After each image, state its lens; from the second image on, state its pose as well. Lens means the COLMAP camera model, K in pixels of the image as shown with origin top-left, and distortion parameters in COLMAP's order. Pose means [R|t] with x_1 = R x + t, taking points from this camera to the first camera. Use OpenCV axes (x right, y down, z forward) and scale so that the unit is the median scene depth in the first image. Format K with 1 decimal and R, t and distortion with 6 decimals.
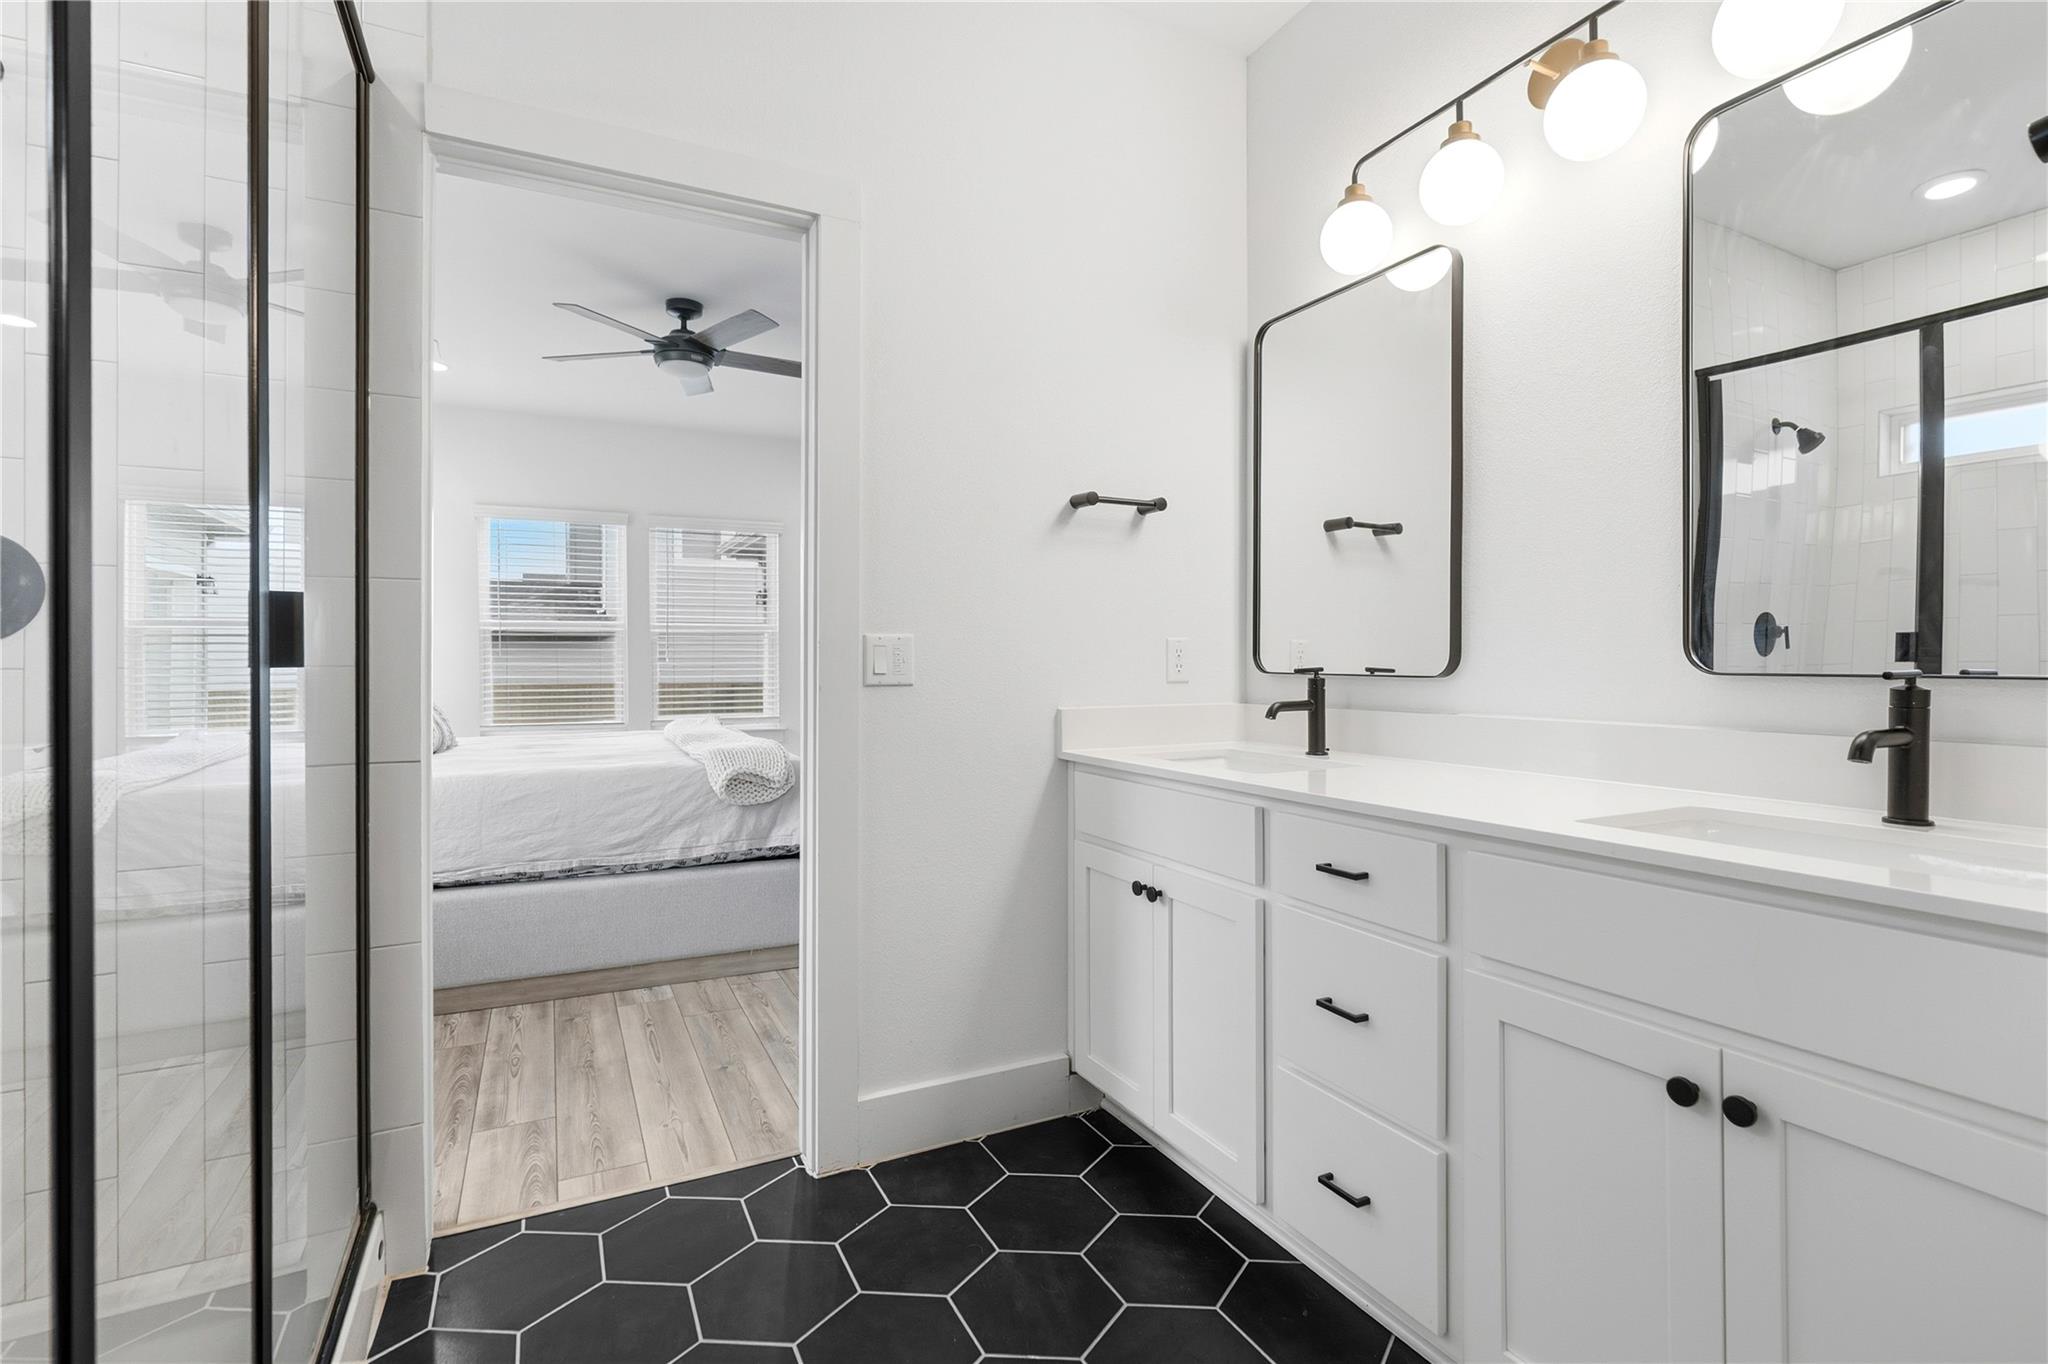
lens RADIAL K [[937.1, 0, 1033.3], [0, 937.1, 677.4], [0, 0, 1]] dist [0.000913, 0.000081]
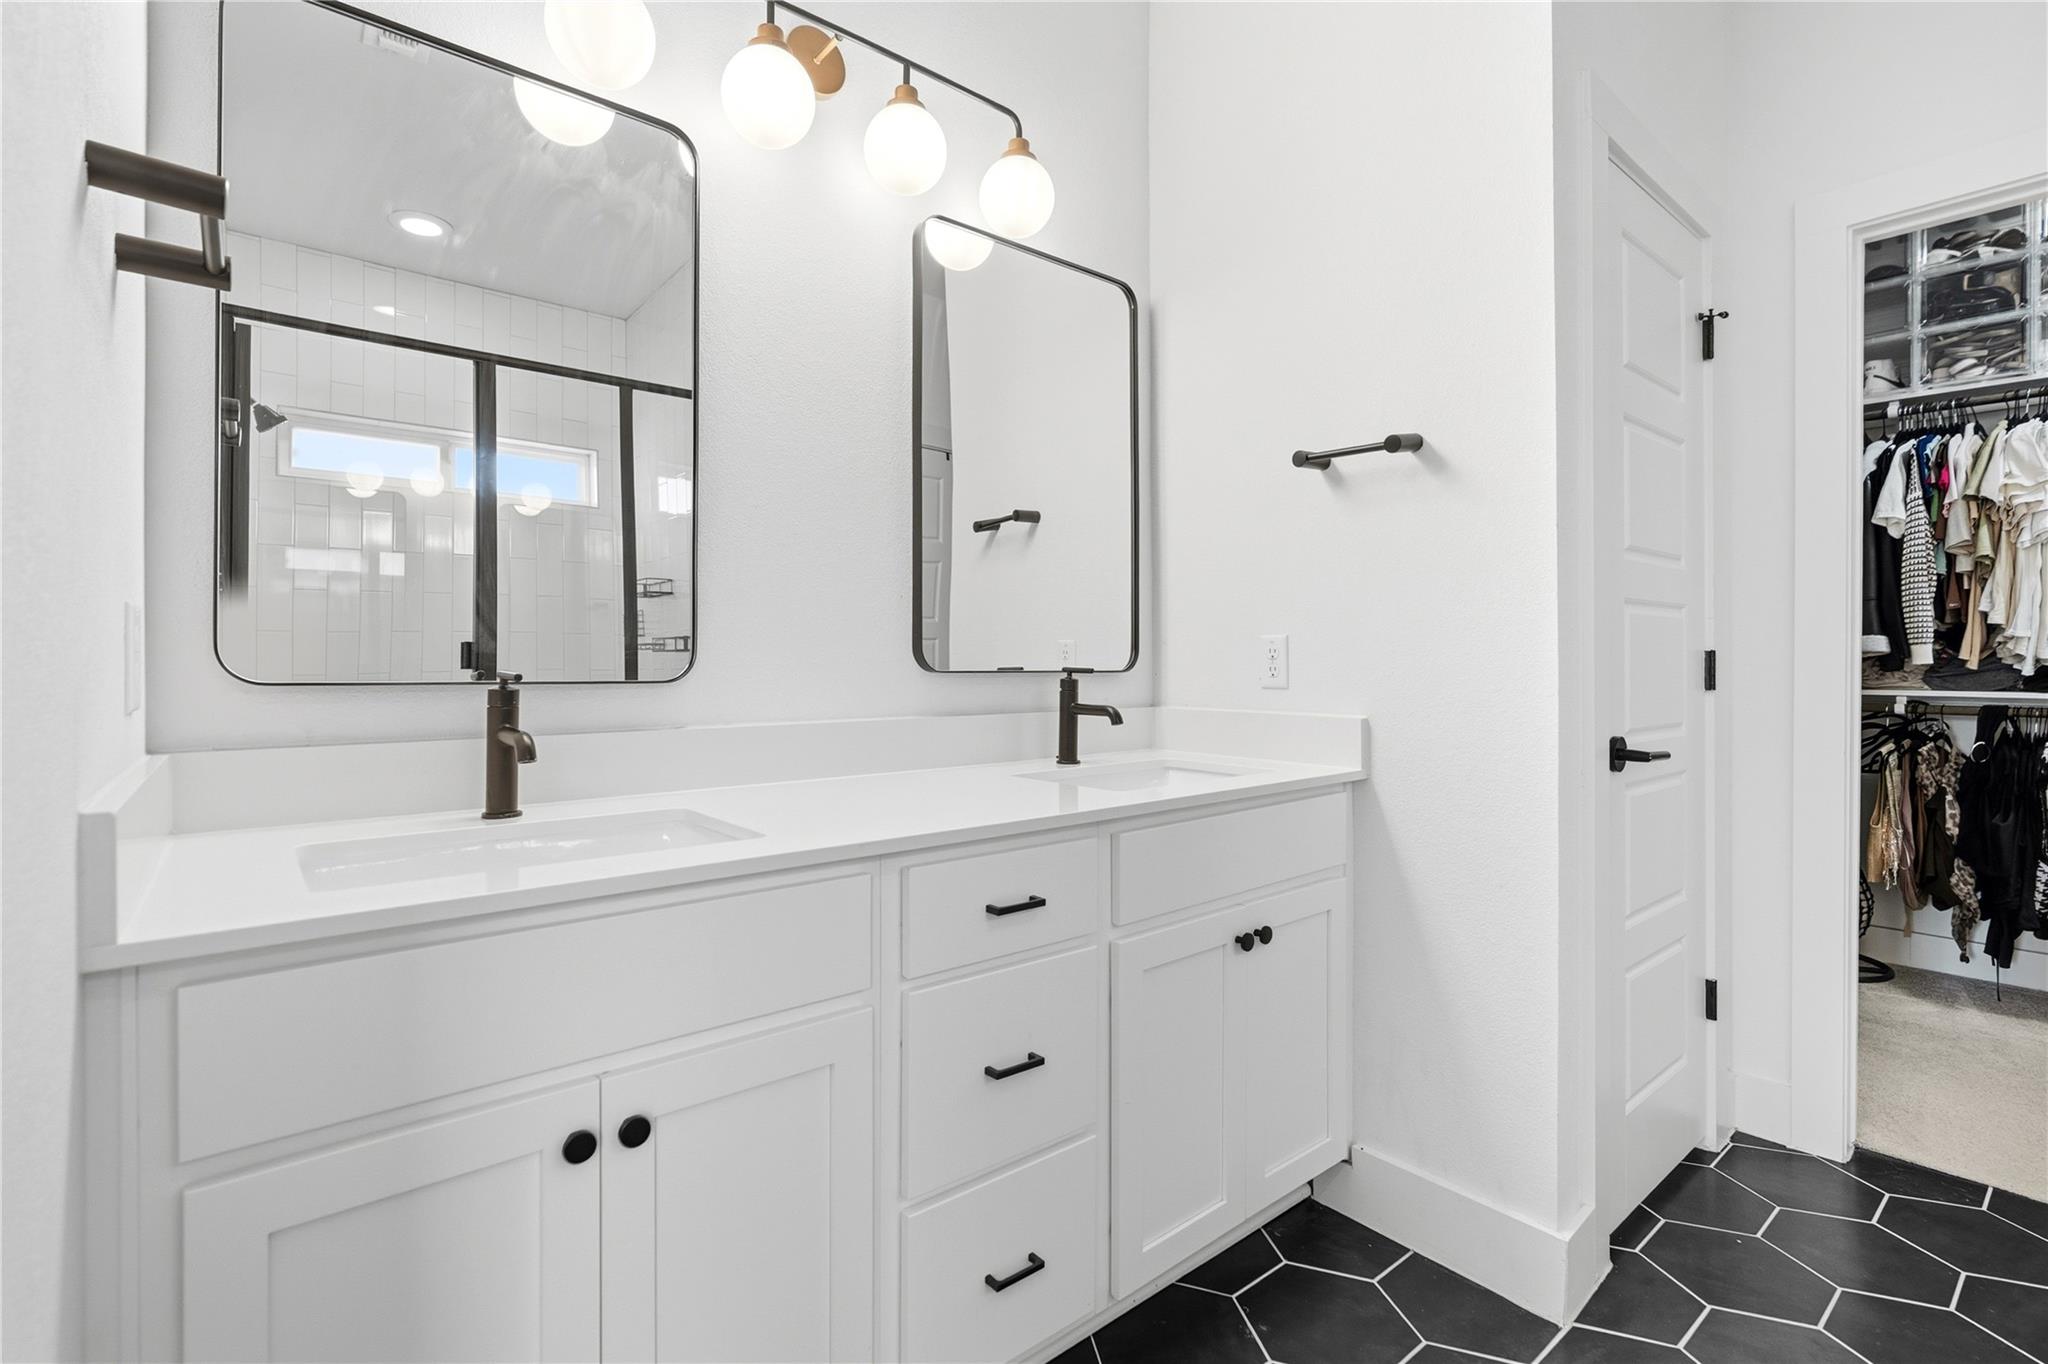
lens RADIAL K [[989.8, 0, 1030.0], [0, 989.8, 659.8], [0, 0, 1]] dist [-0.050574, 0.000023]
pose [[-0.240298, 0.011336, 0.970633, -0.409834], [0.020075, 0.999776, -0.006707, -0.006203], [-0.970491, 0.017874, -0.240472, 0.901436]]
